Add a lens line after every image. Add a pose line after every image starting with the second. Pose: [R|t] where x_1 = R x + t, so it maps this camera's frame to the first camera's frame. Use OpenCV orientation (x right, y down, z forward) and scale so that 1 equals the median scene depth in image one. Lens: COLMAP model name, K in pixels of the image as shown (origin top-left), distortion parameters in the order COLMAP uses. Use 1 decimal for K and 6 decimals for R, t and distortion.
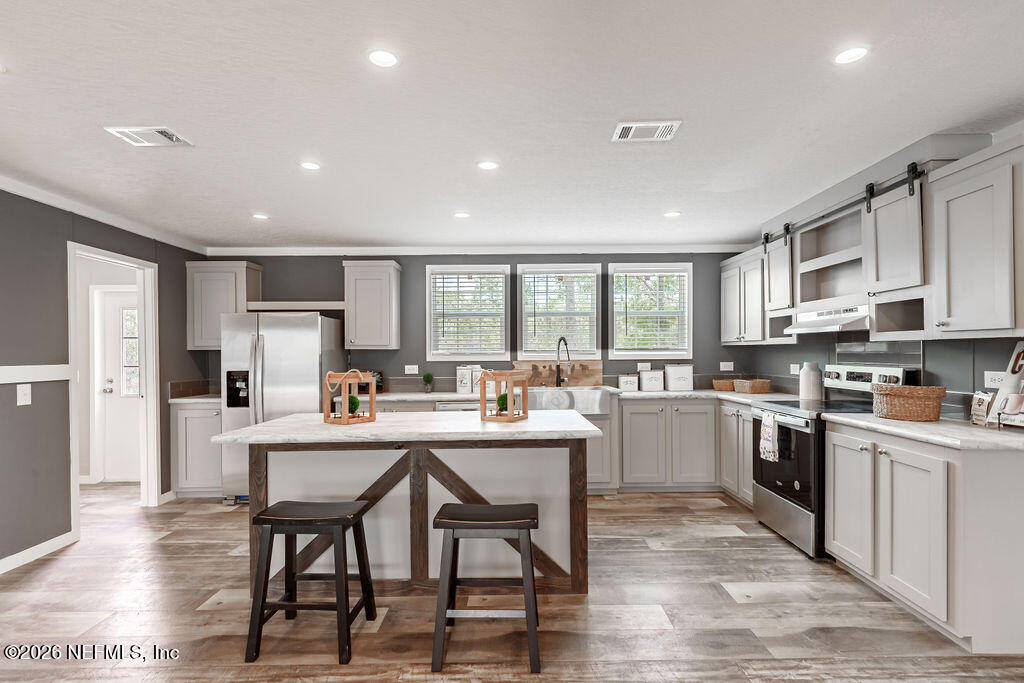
lens RADIAL K [[500.0, 0, 518.2], [0, 500.0, 350.1], [0, 0, 1]] dist [0.006808, -0.000490]
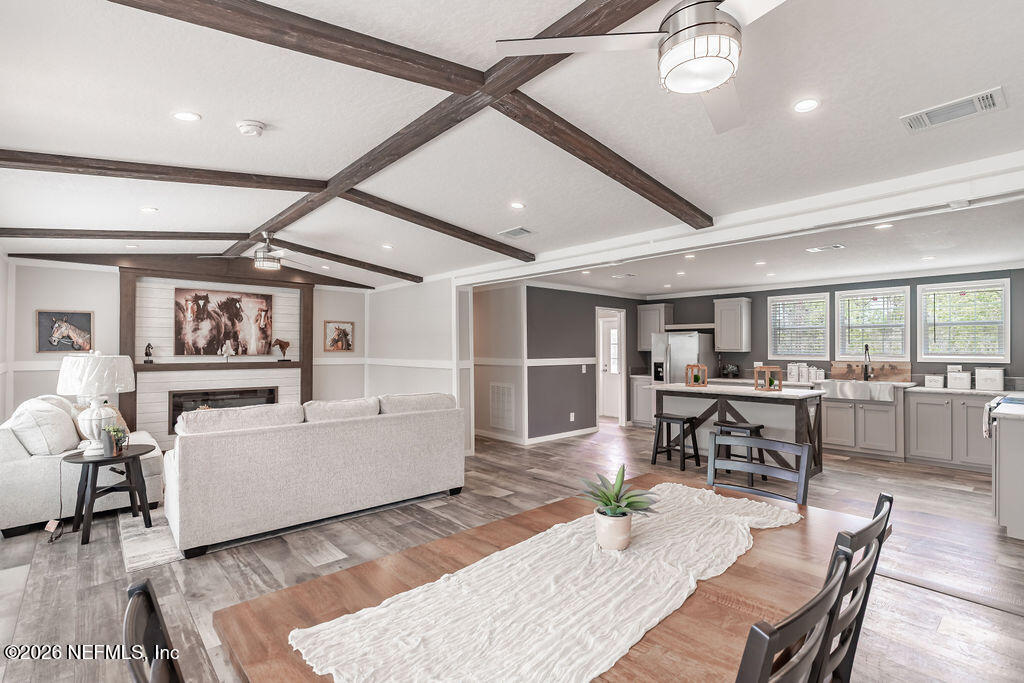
lens RADIAL K [[500.0, 0, 515.6], [0, 500.0, 340.2], [0, 0, 1]] dist [0.006808, -0.000490]
pose [[0.668883, -0.004478, -0.743355, 0.594684], [-0.000410, 0.999979, -0.006394, -0.036935], [0.743368, 0.004582, 0.668867, -0.832676]]
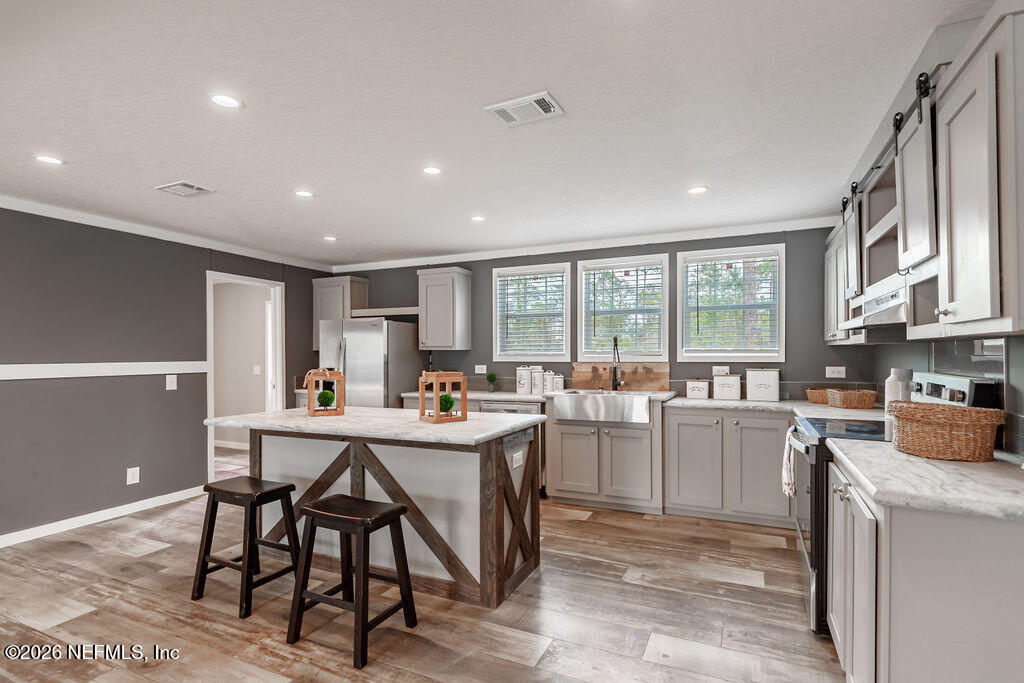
lens RADIAL K [[500.0, 0, 518.6], [0, 500.0, 349.9], [0, 0, 1]] dist [0.006808, -0.000490]
pose [[0.906677, 0.000433, -0.421825, 0.396235], [-0.000454, 1.000000, 0.000051, -0.002478], [0.421825, 0.000145, 0.906677, 0.110652]]
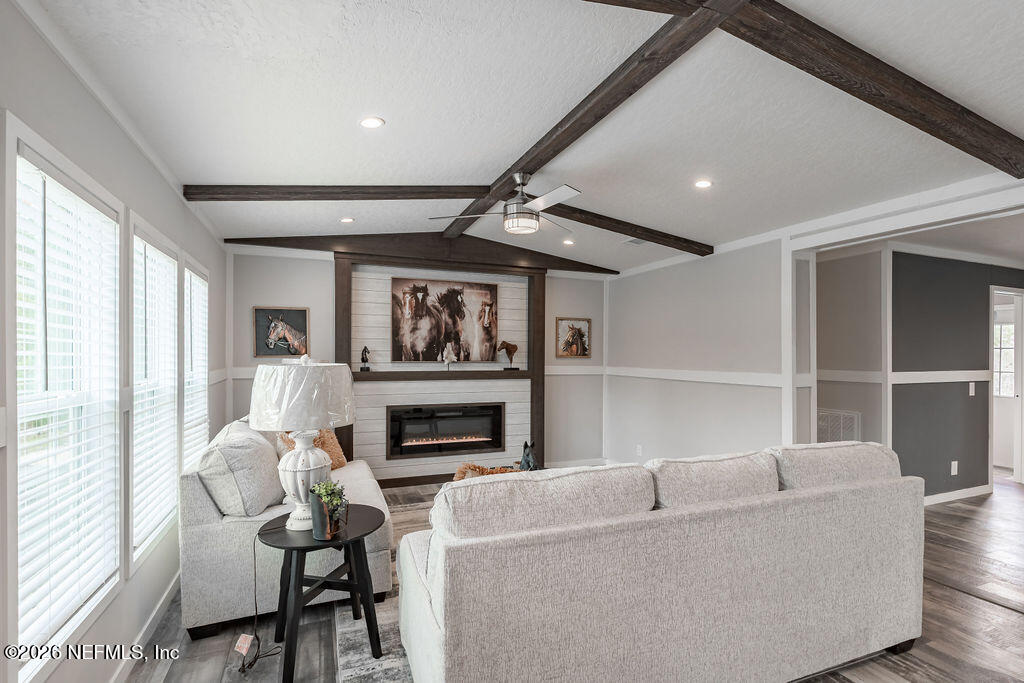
lens RADIAL K [[500.0, 0, 506.9], [0, 500.0, 352.5], [0, 0, 1]] dist [0.006808, -0.000490]
pose [[0.383427, 0.005154, -0.923557, -0.091908], [-0.000489, 0.999985, 0.005377, -0.027925], [0.923571, -0.001610, 0.383424, -0.785847]]
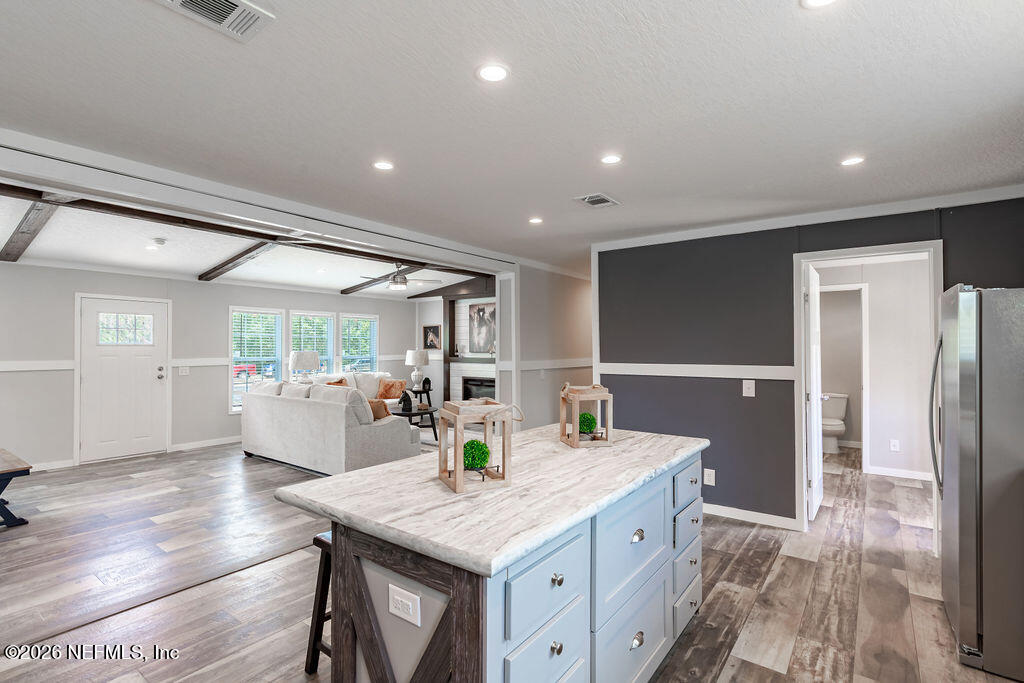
lens RADIAL K [[500.0, 0, 508.6], [0, 500.0, 344.3], [0, 0, 1]] dist [0.006808, -0.000490]
pose [[-0.611667, 0.003995, -0.791105, 0.344802], [0.011665, 0.999924, -0.003969, -0.021960], [0.791029, -0.011657, -0.611668, 1.147939]]
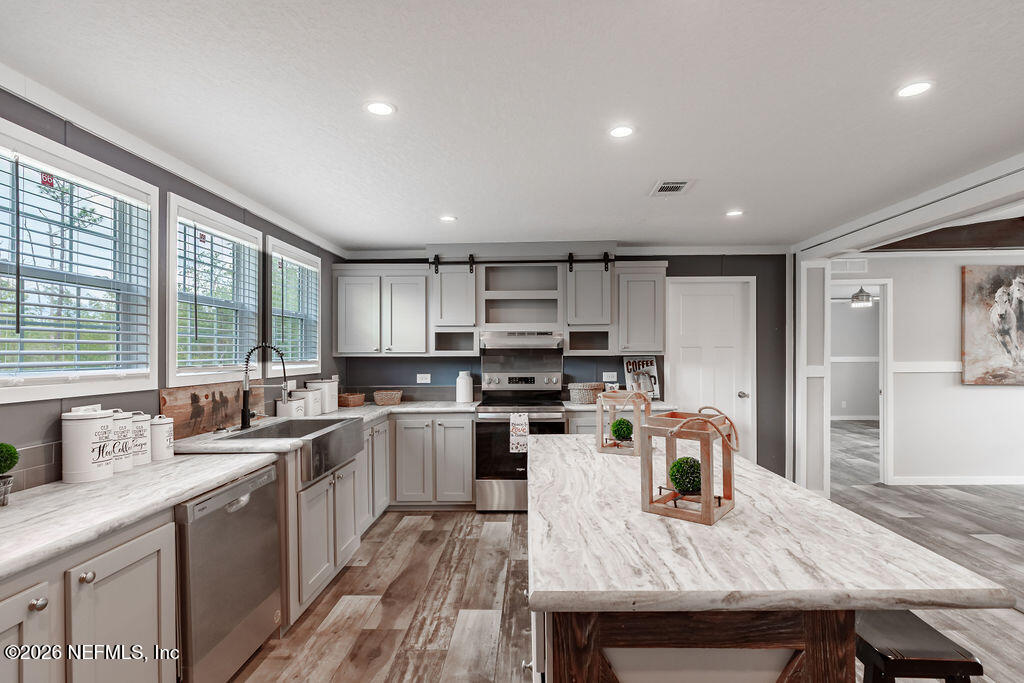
lens RADIAL K [[500.0, 0, 518.4], [0, 500.0, 351.3], [0, 0, 1]] dist [0.006808, -0.000490]
pose [[0.038547, 0.010706, 0.999199, -0.632945], [0.002446, 0.999939, -0.010808, -0.011493], [-0.999254, 0.002861, 0.038518, 0.842287]]
